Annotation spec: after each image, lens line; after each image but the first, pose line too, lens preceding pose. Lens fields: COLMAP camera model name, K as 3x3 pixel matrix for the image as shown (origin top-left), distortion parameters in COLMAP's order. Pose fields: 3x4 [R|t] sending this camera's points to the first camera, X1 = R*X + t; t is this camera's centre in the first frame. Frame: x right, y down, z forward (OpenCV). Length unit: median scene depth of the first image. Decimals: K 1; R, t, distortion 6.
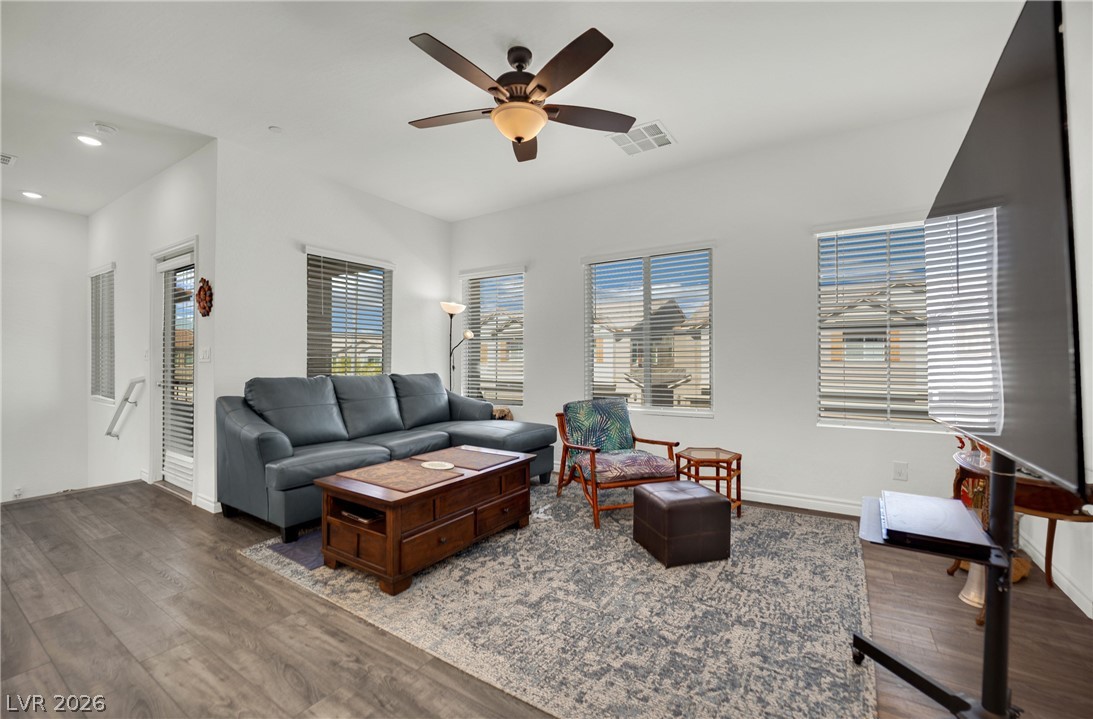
lens RADIAL K [[452.1, 0, 538.6], [0, 452.1, 361.8], [0, 0, 1]] dist [-0.016693, 0.001250]
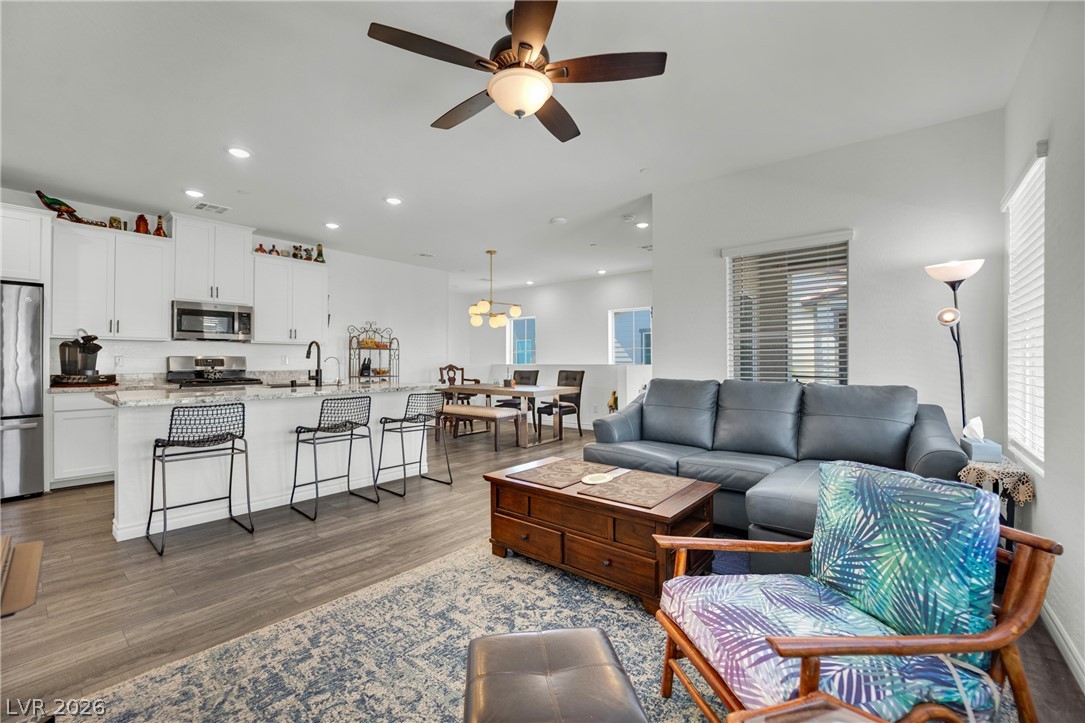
lens RADIAL K [[447.4, 0, 549.0], [0, 447.4, 355.1], [0, 0, 1]] dist [-0.017643, -0.000467]
pose [[-0.098869, -0.011679, -0.995032, 0.805929], [0.001658, 0.999928, -0.011901, -0.018077], [0.995099, -0.002827, -0.098843, 1.132738]]
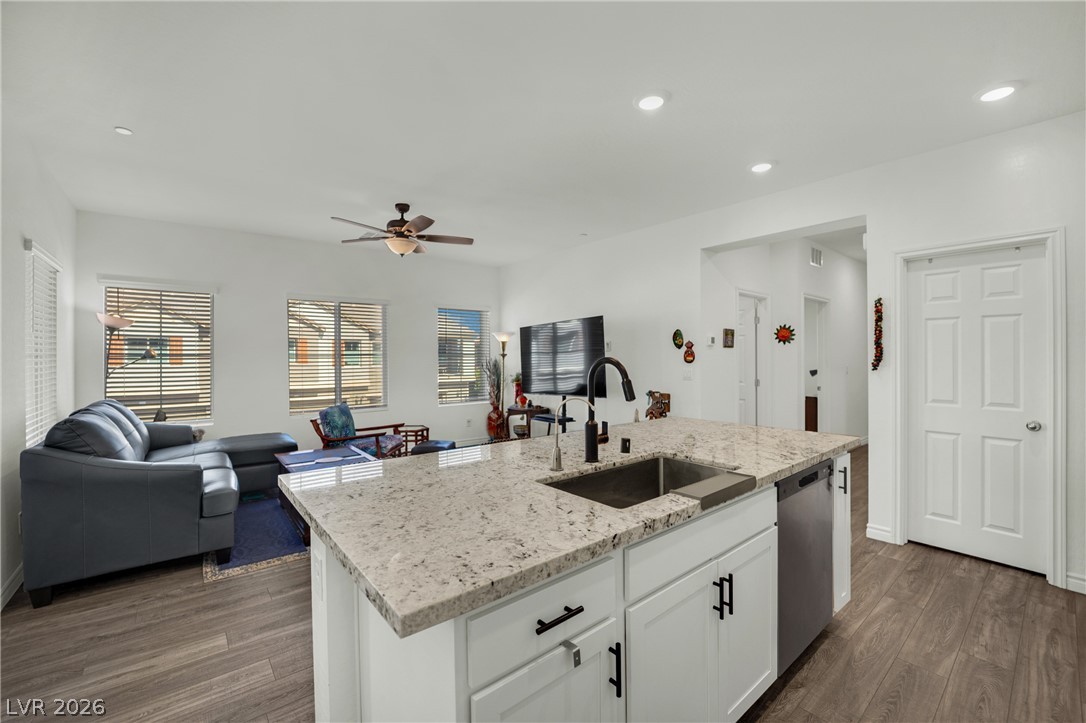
lens RADIAL K [[447.8, 0, 546.7], [0, 447.8, 357.0], [0, 0, 1]] dist [-0.017643, -0.000467]
pose [[0.295451, 0.002445, 0.955355, -1.530307], [0.002542, 0.999991, -0.003346, -0.093169], [-0.955354, 0.003417, 0.295442, -0.054383]]
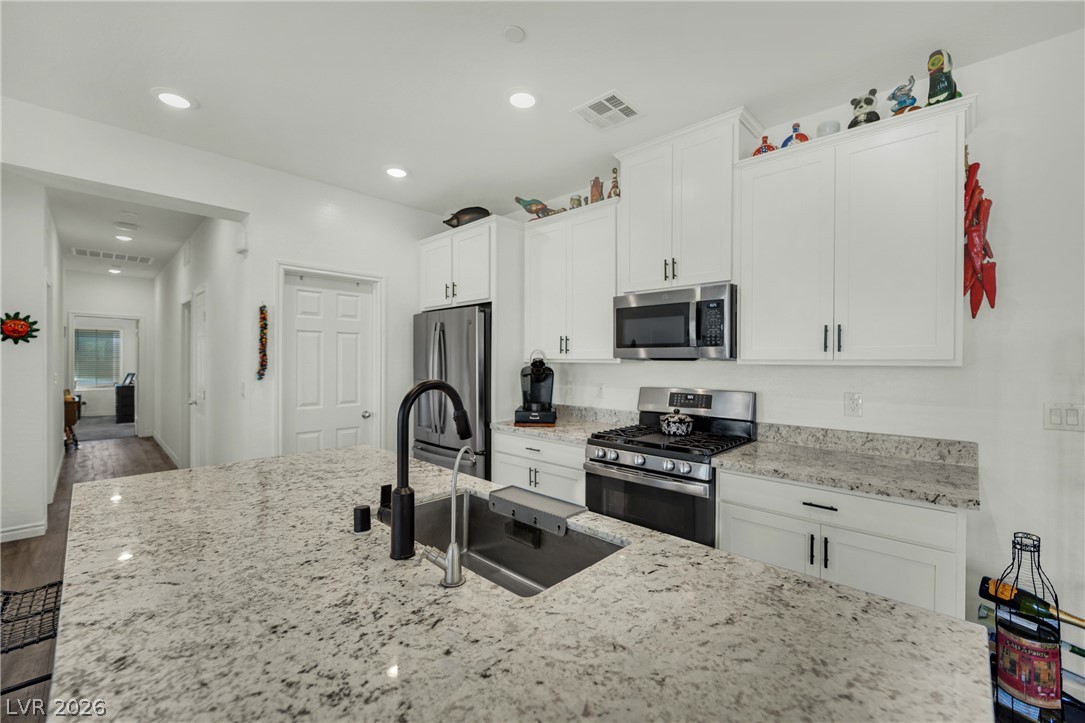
lens RADIAL K [[447.4, 0, 539.9], [0, 447.4, 360.6], [0, 0, 1]] dist [-0.017643, -0.000467]
pose [[-0.981577, -0.005051, 0.190999, -1.011056], [-0.004353, 0.999982, 0.004074, -0.117906], [-0.191016, 0.003168, -0.981582, 0.506944]]
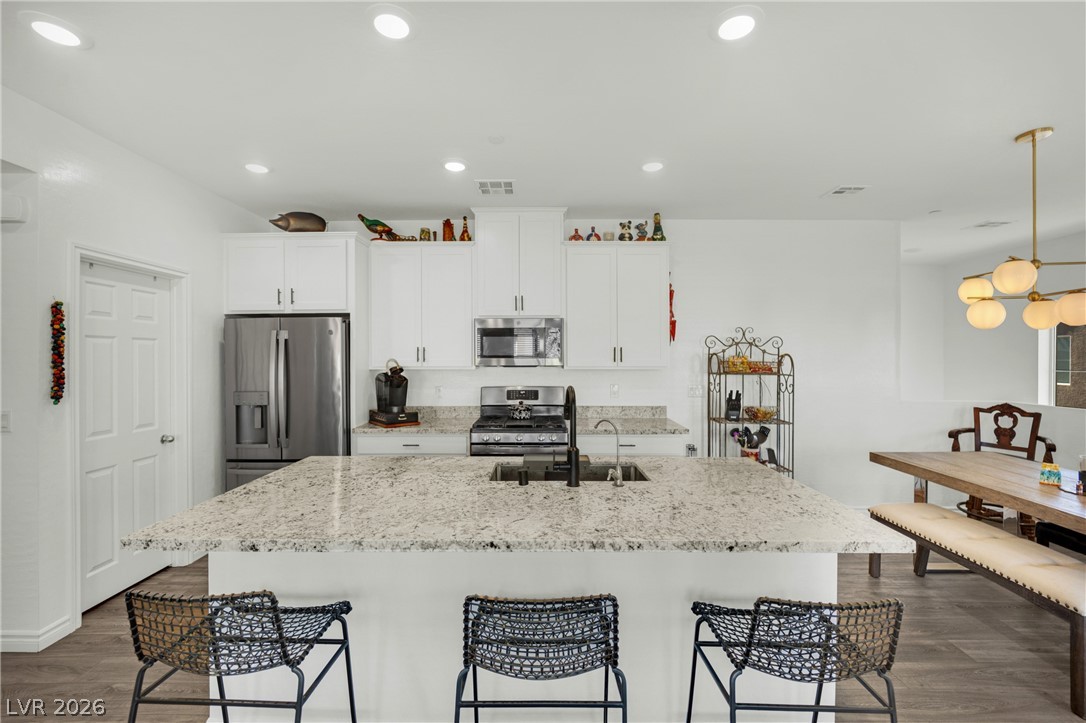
lens RADIAL K [[447.8, 0, 536.6], [0, 447.8, 365.5], [0, 0, 1]] dist [-0.017643, -0.000467]
pose [[-0.841434, 0.009779, -0.540271, -0.307872], [0.001478, 0.999874, 0.015797, -0.147936], [0.540357, 0.012494, -0.841343, 0.730897]]
